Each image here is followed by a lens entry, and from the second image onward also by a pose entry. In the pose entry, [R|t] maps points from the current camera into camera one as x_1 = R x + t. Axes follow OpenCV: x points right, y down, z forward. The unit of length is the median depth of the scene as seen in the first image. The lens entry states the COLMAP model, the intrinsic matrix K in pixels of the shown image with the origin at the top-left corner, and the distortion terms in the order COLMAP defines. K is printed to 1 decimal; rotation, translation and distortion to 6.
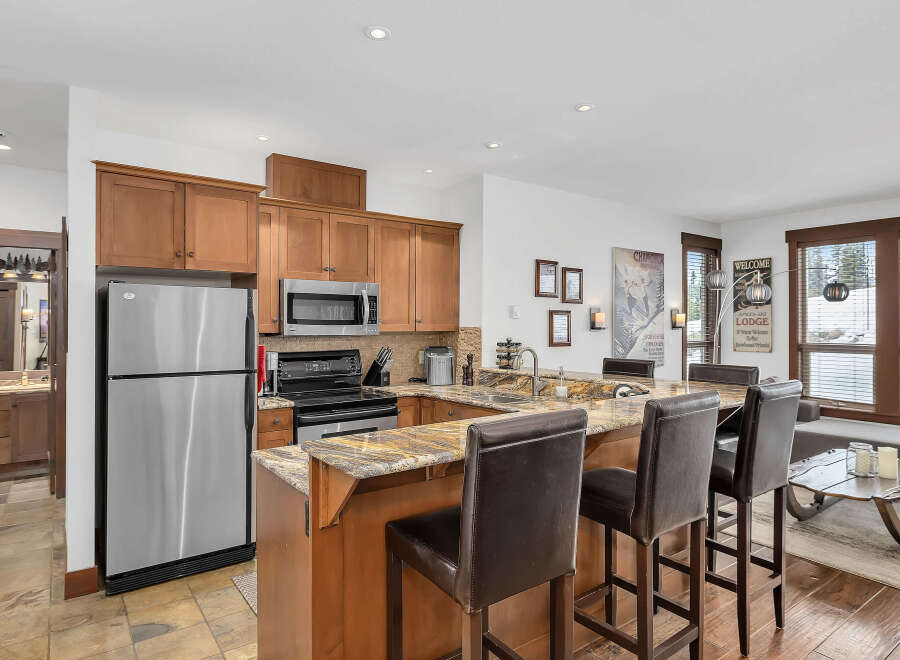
lens RADIAL K [[529.6, 0, 433.9], [0, 529.6, 325.8], [0, 0, 1]] dist [-0.002836, -0.000986]
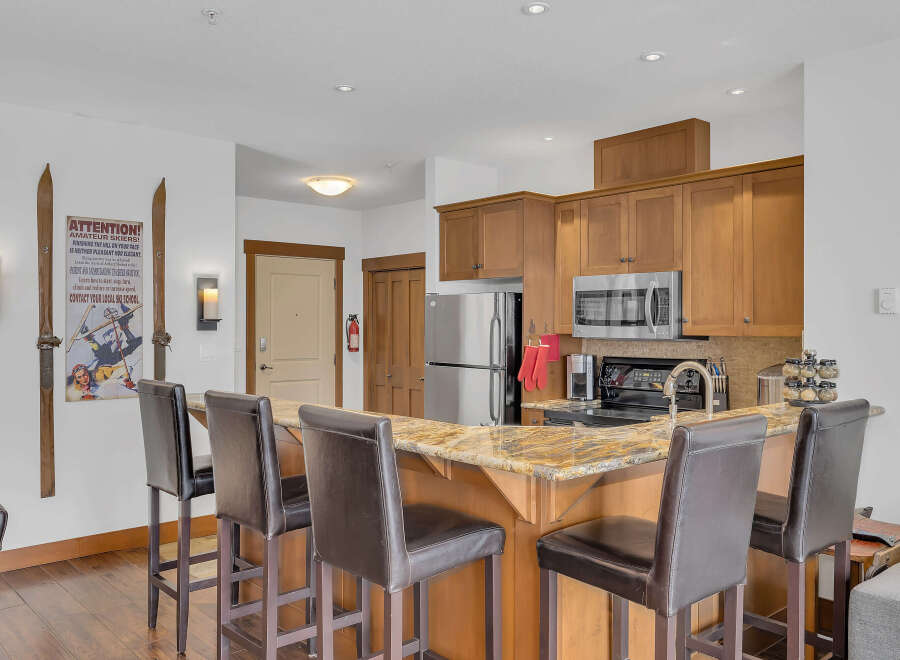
lens RADIAL K [[747.9, 0, 457.9], [0, 747.9, 324.6], [0, 0, 1]] dist [0.006433, -0.002658]
pose [[0.126803, 0.000431, -0.991928, 0.869367], [-0.005388, 0.999985, -0.000254, -0.002038], [0.991913, 0.005377, 0.126803, 0.539656]]
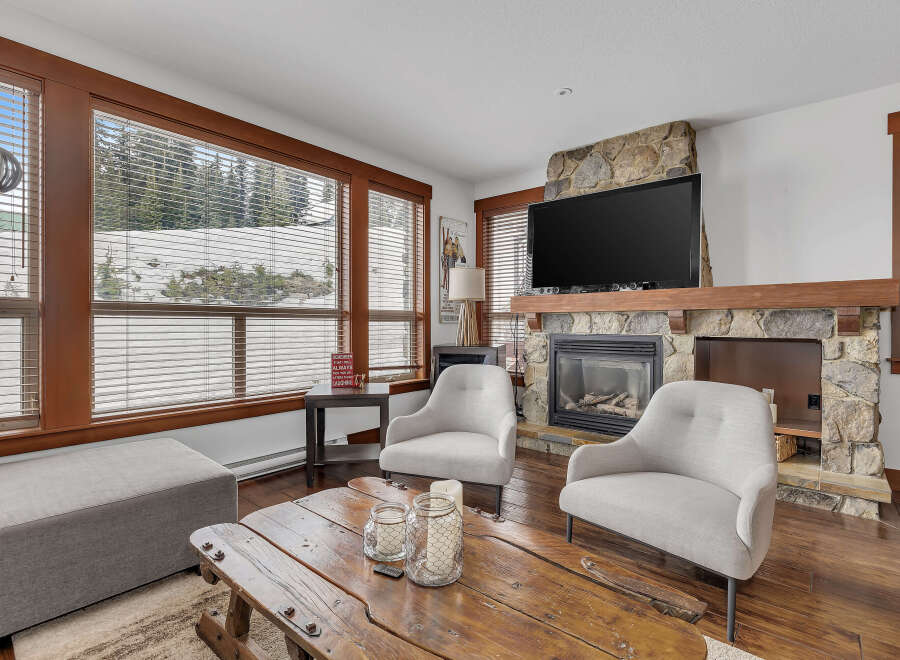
lens RADIAL K [[465.2, 0, 449.5], [0, 465.2, 321.4], [0, 0, 1]] dist [-0.004818, -0.000487]
pose [[-0.244970, 0.003530, 0.969524, 0.380974], [-0.001311, 0.999991, -0.003972, 0.074206], [-0.969530, -0.002244, -0.244964, 0.896440]]
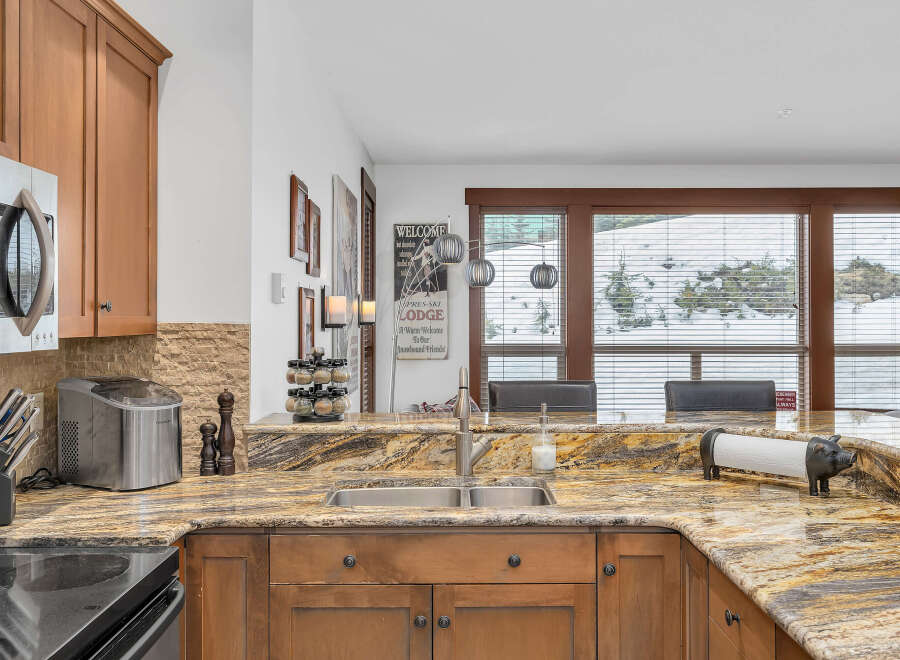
lens RADIAL K [[808.6, 0, 449.8], [0, 808.6, 322.1], [0, 0, 1]] dist [0.006365, -0.001010]
pose [[0.575659, -0.001620, 0.817688, -0.329483], [0.002623, 0.999997, 0.000135, 0.001934], [-0.817685, 0.002067, 0.575662, 0.539410]]
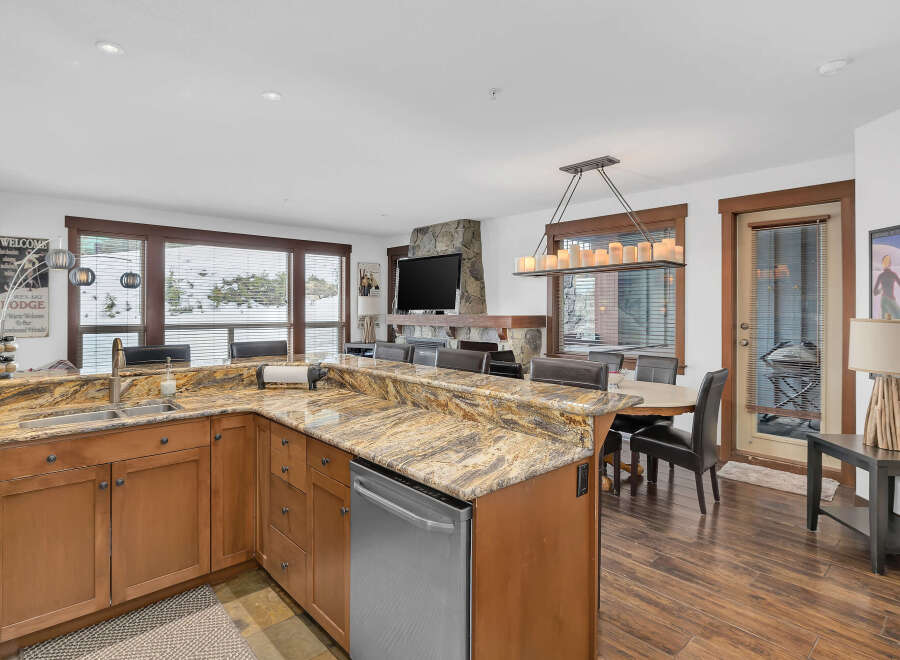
lens RADIAL K [[491.5, 0, 438.2], [0, 491.5, 306.9], [0, 0, 1]] dist [-0.007981, 0.001958]
pose [[-0.111006, 0.004431, 0.993810, -0.474506], [0.000003, 0.999990, -0.004459, -0.000499], [-0.993820, -0.000492, -0.111005, 0.545597]]
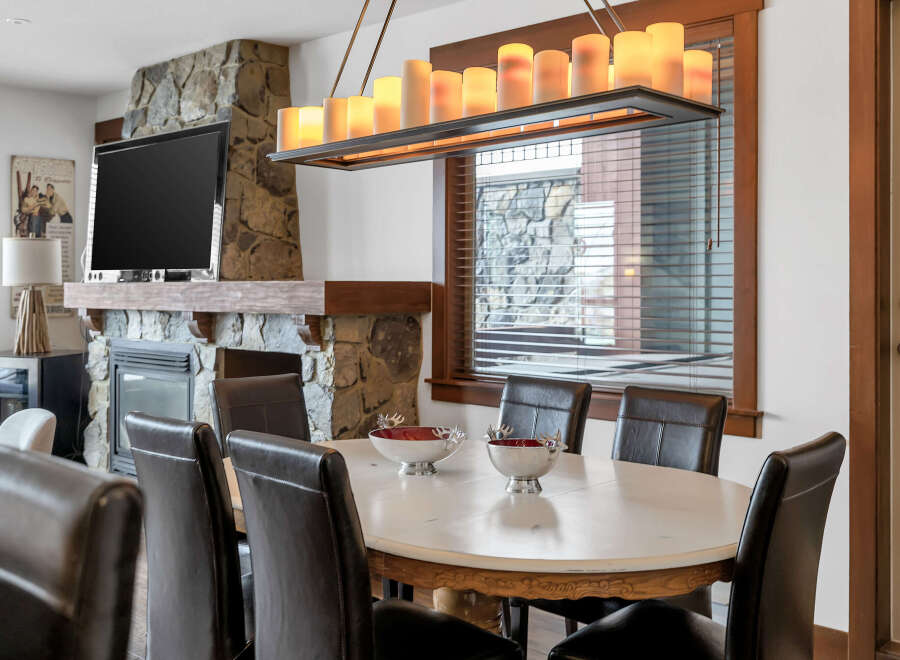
lens RADIAL K [[981.2, 0, 447.4], [0, 981.2, 268.8], [0, 0, 1]] dist [0.002708, 0.000000]
pose [[-0.202021, 0.013378, 0.979290, -0.181431], [0.002359, 0.999910, -0.013173, 0.017709], [-0.979378, -0.000351, -0.202034, 0.283766]]
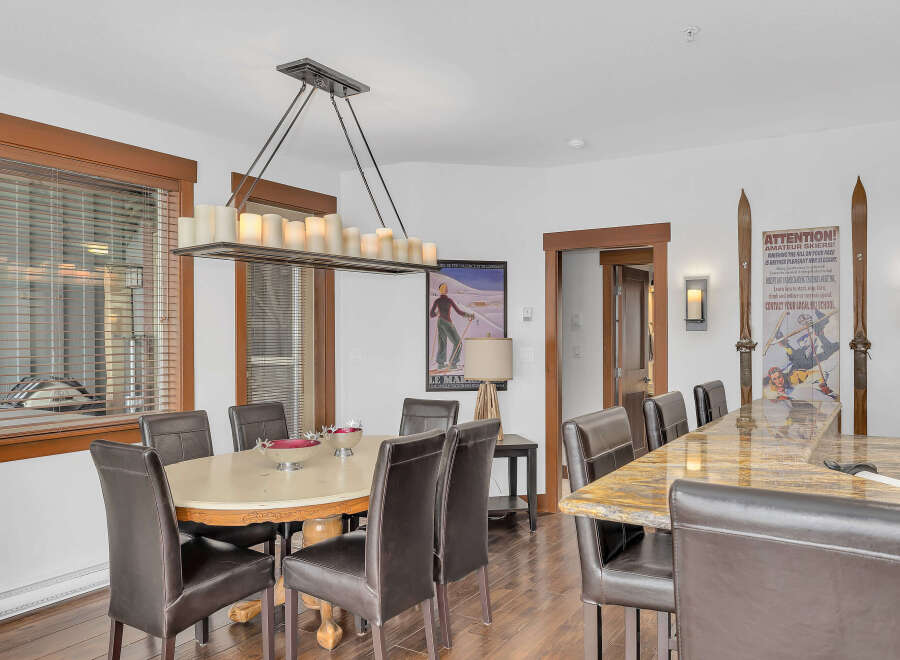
lens RADIAL K [[704.1, 0, 450.9], [0, 704.1, 330.3], [0, 0, 1]] dist [0.004979, 0.004012]
pose [[-0.914344, 0.000027, -0.404939, 0.642617], [-0.000660, 0.999999, 0.001556, -0.000856], [0.404938, 0.001690, -0.914342, 0.927129]]
